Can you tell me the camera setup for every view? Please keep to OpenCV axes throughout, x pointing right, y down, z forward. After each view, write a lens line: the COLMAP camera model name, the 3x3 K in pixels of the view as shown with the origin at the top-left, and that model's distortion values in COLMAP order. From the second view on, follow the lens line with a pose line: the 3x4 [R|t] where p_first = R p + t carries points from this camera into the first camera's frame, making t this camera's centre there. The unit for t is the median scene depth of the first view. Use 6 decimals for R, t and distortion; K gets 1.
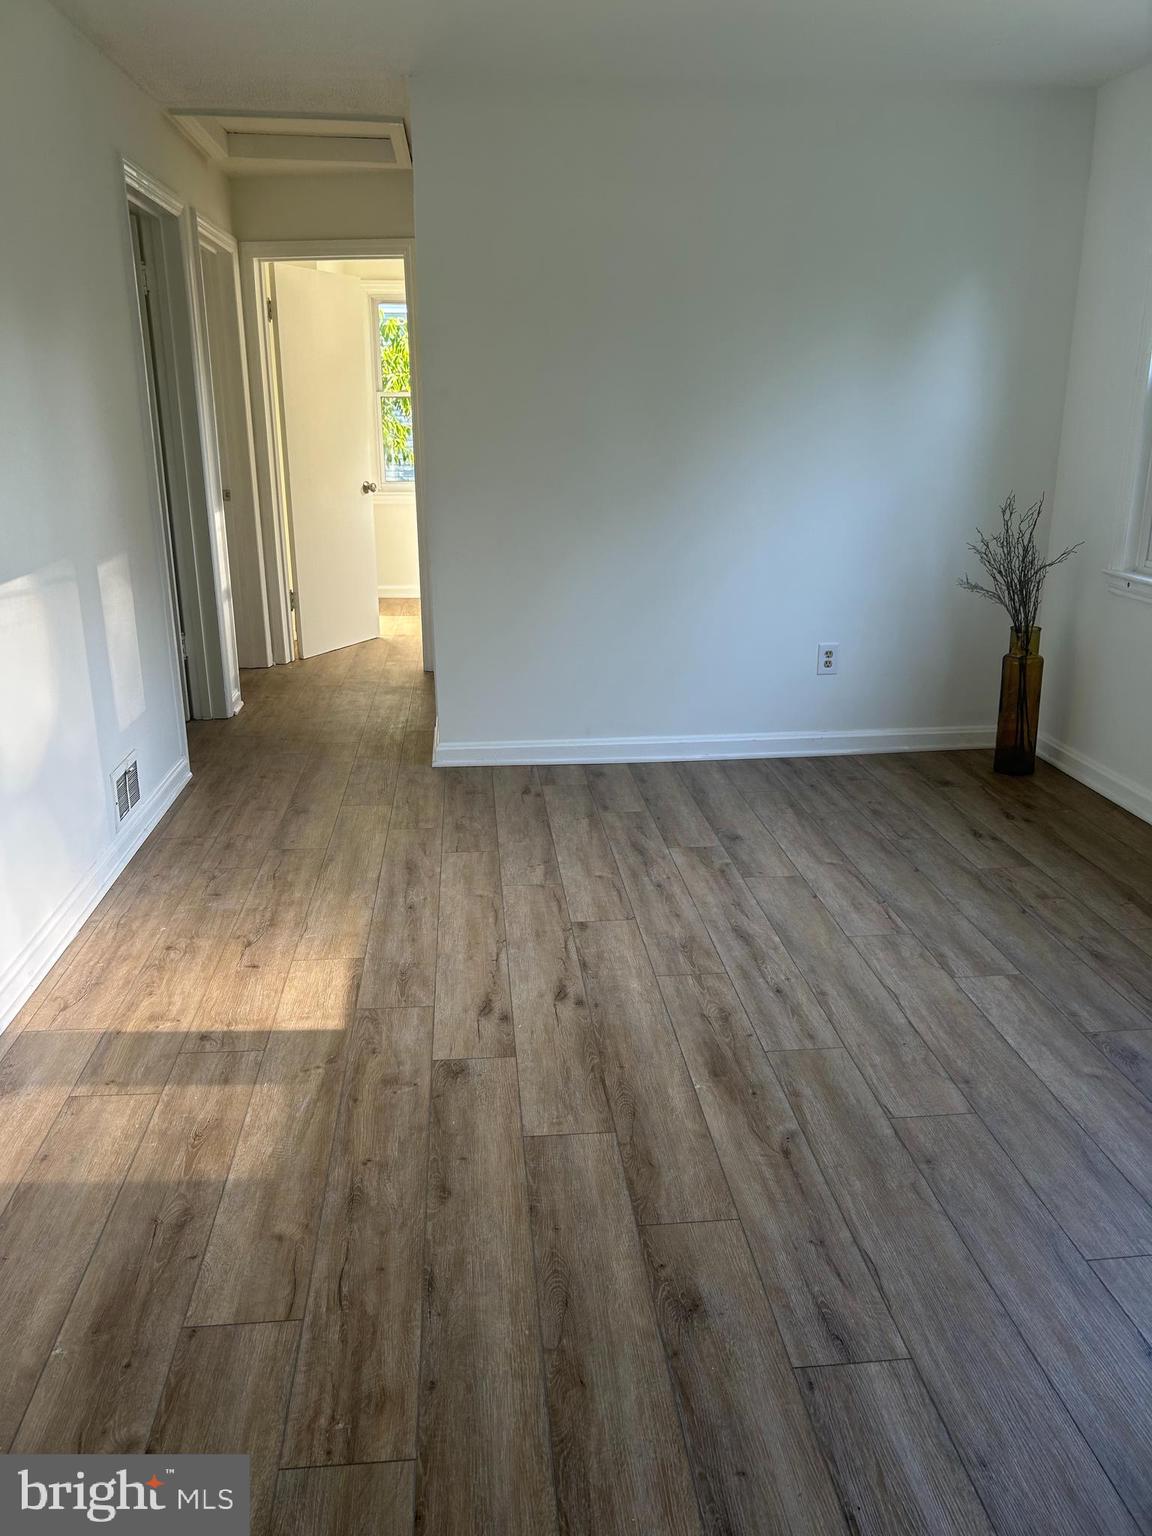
lens RADIAL K [[1164.2, 0, 580.4], [0, 1164.2, 769.8], [0, 0, 1]] dist [0.047032, -0.029846]
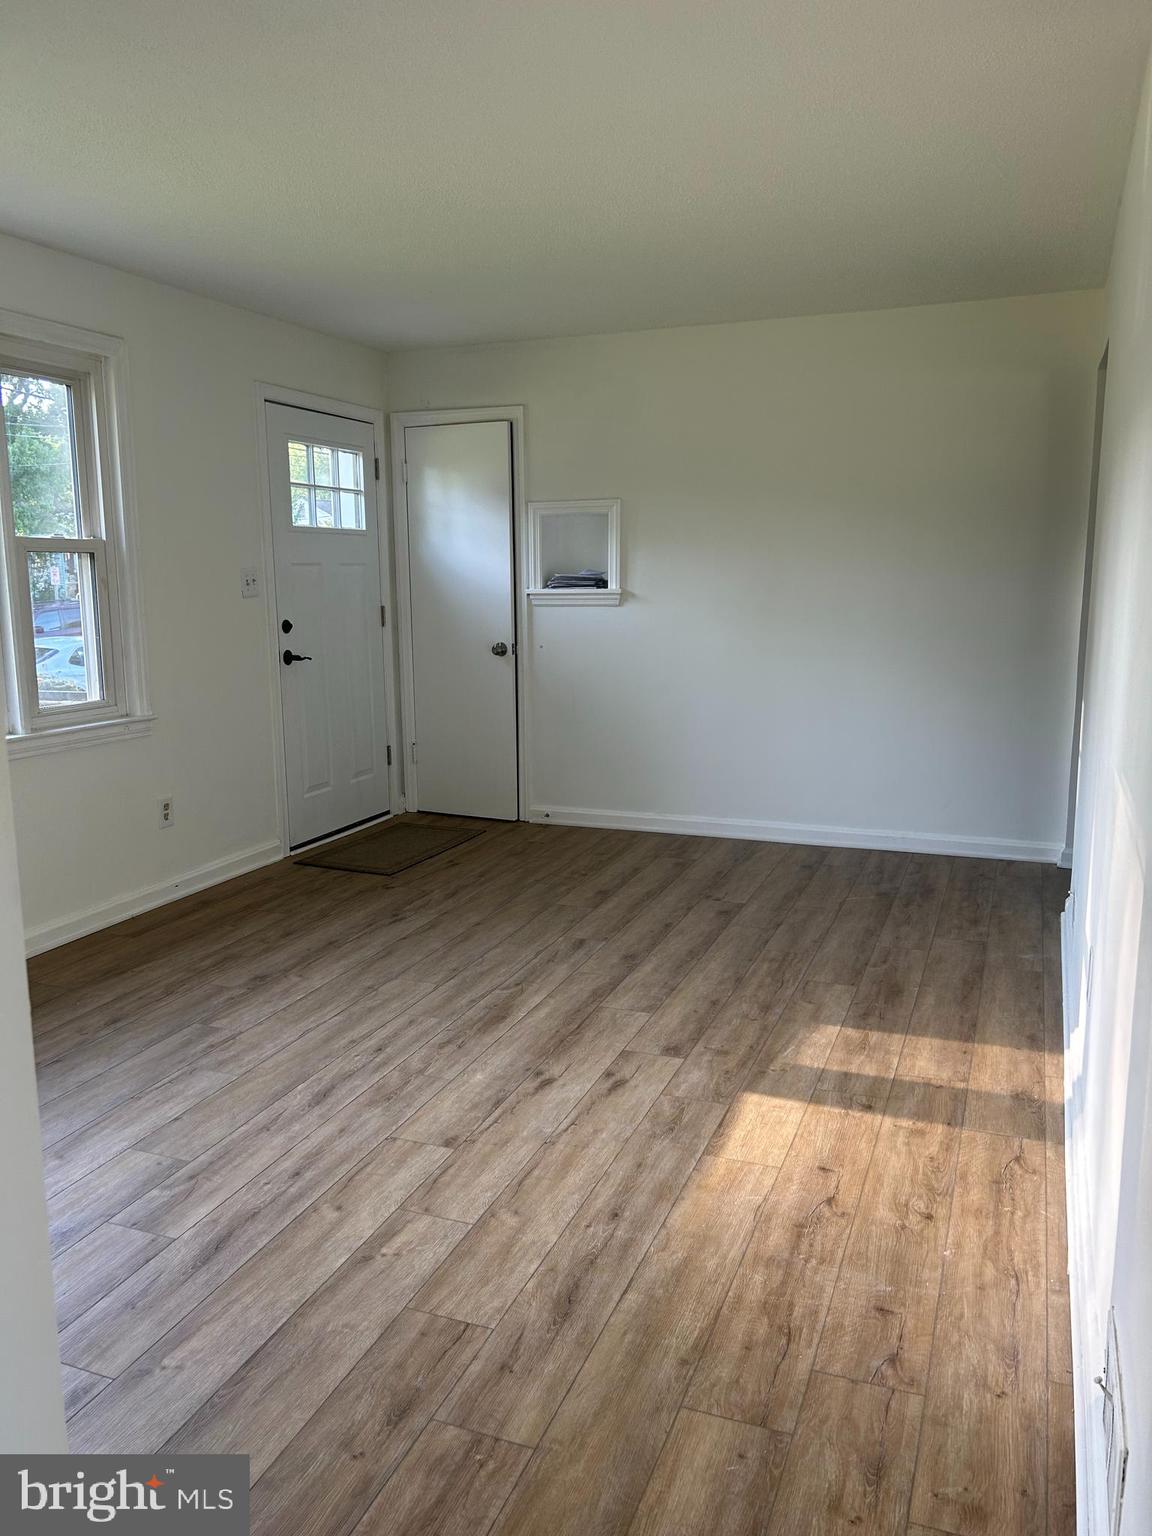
lens RADIAL K [[1164.2, 0, 574.0], [0, 1164.2, 775.9], [0, 0, 1]] dist [0.047032, -0.029846]
pose [[-0.890365, -0.068444, 0.450072, -0.521357], [0.148745, 0.890636, 0.429700, -0.538422], [-0.430261, 0.449536, -0.782811, 1.748412]]
